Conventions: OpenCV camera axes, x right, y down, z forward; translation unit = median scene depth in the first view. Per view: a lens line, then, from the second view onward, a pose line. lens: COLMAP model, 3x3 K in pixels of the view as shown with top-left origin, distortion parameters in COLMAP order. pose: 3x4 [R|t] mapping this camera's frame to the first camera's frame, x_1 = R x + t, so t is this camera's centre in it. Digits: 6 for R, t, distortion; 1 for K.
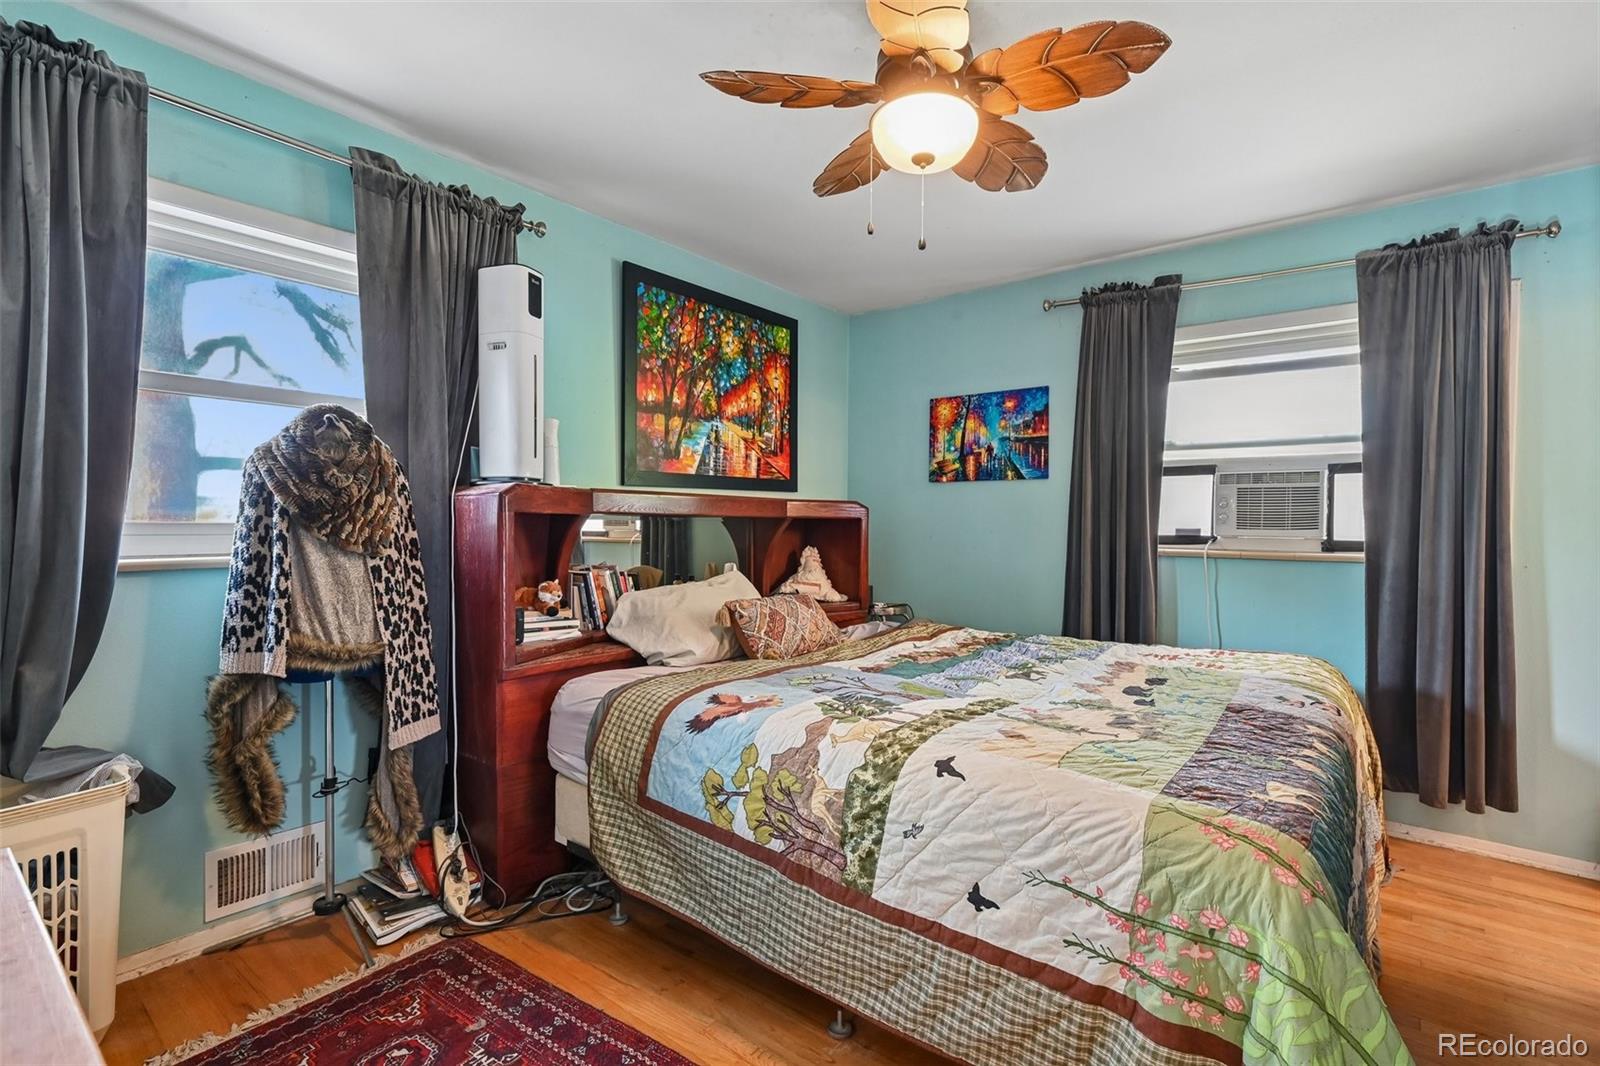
lens RADIAL K [[747.8, 0, 808.1], [0, 747.8, 534.6], [0, 0, 1]] dist [-0.000755, -0.000057]
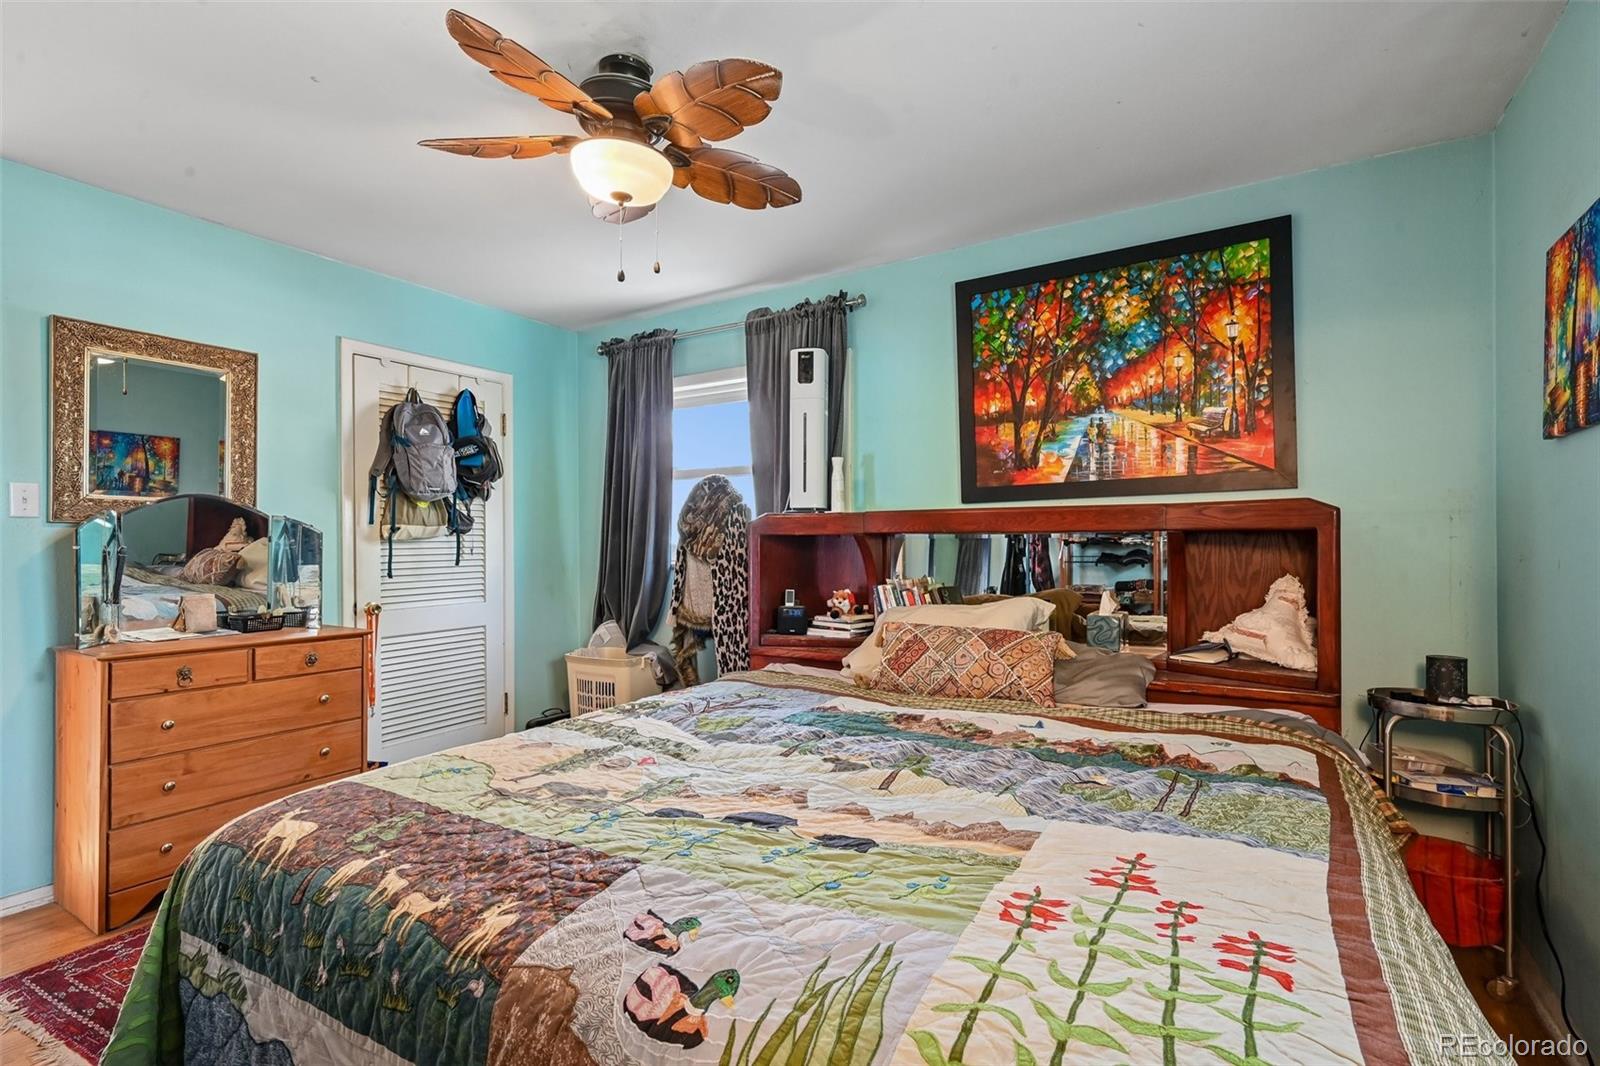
lens RADIAL K [[747.8, 0, 805.9], [0, 747.8, 539.2], [0, 0, 1]] dist [-0.000755, -0.000057]
pose [[0.109509, -0.013688, -0.993892, 0.690851], [-0.008132, 0.999859, -0.014666, -0.001760], [0.993953, 0.009688, 0.109382, 0.648787]]
